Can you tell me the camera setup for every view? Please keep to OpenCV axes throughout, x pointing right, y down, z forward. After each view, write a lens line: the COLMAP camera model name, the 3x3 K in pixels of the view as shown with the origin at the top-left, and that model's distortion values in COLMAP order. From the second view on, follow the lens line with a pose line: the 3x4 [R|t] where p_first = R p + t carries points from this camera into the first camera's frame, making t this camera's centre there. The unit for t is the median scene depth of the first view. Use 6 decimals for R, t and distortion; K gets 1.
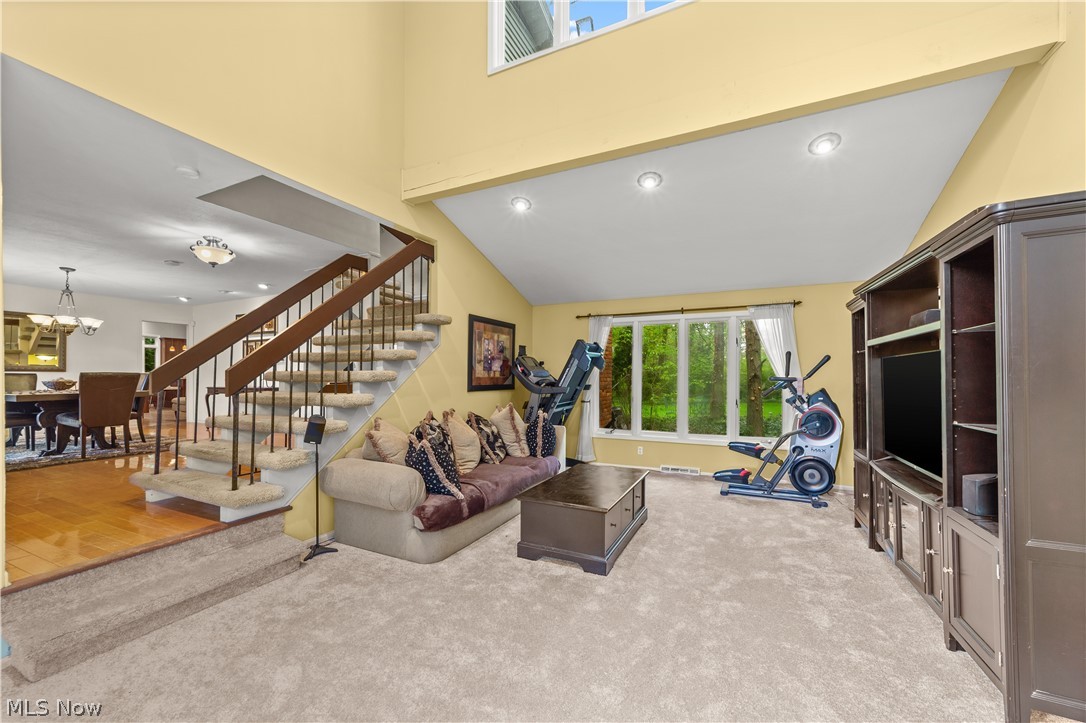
lens RADIAL K [[422.0, 0, 535.3], [0, 422.0, 371.1], [0, 0, 1]] dist [-0.009451, 0.002640]
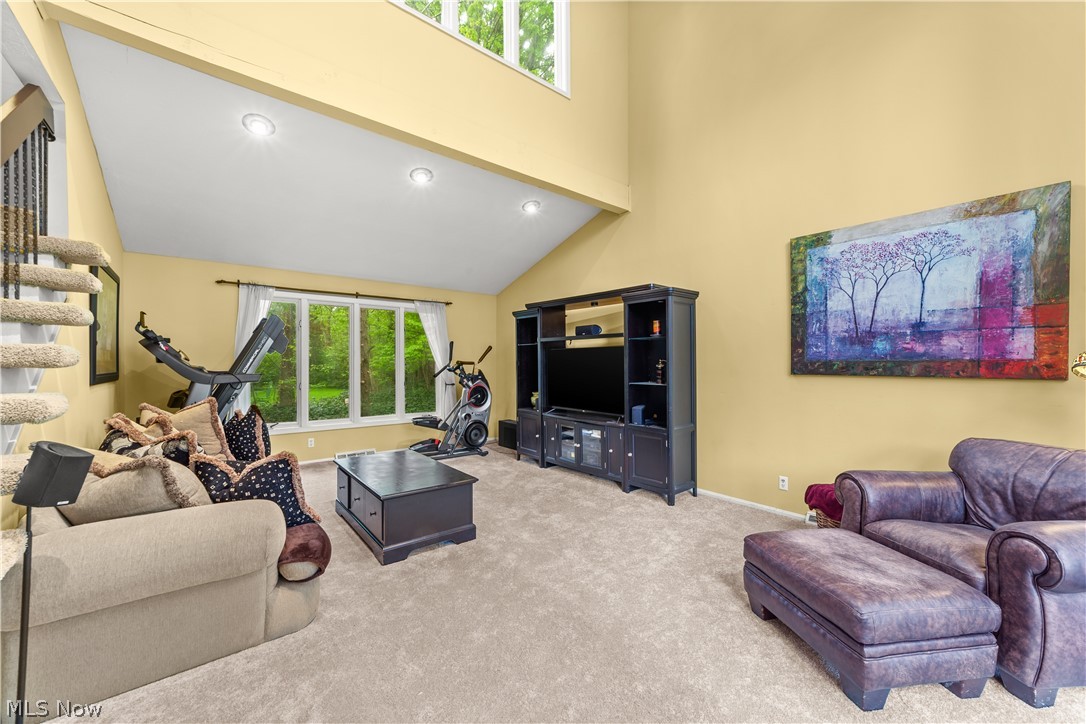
lens RADIAL K [[422.0, 0, 539.0], [0, 422.0, 359.2], [0, 0, 1]] dist [-0.009451, 0.002640]
pose [[0.425574, 0.007270, 0.904894, -0.487836], [-0.011349, 0.999932, -0.002696, 0.008240], [-0.904852, -0.009123, 0.425628, 0.239317]]
